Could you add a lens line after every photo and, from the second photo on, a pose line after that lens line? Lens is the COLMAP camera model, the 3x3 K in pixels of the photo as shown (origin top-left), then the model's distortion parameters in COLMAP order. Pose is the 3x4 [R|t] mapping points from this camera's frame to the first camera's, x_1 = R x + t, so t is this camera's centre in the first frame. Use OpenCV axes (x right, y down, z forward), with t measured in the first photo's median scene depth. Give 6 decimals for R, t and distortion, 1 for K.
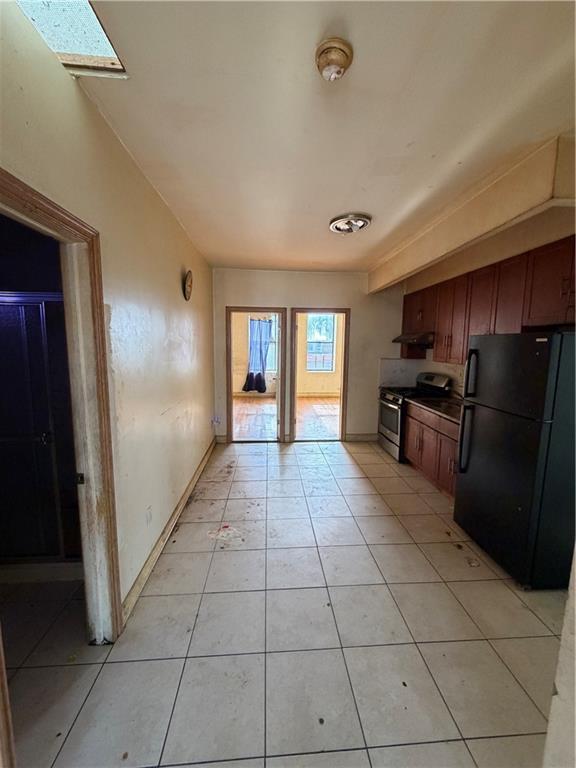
lens RADIAL K [[302.7, 0, 287.2], [0, 302.7, 381.0], [0, 0, 1]] dist [0.004404, -0.000013]
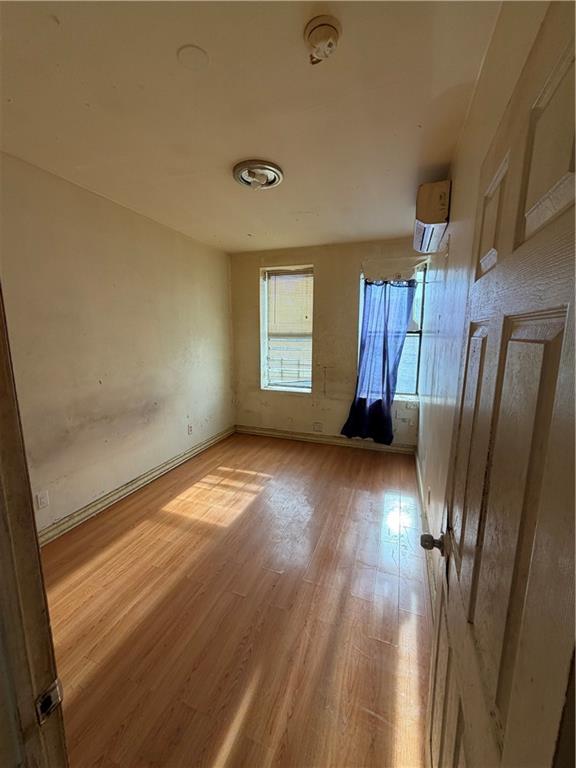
lens RADIAL K [[302.7, 0, 284.0], [0, 302.7, 380.8], [0, 0, 1]] dist [0.004404, -0.000013]
pose [[0.907733, 0.047805, -0.416817, -0.034163], [-0.037273, 0.998748, 0.033374, -0.065472], [0.417890, -0.014759, 0.908378, 0.529076]]
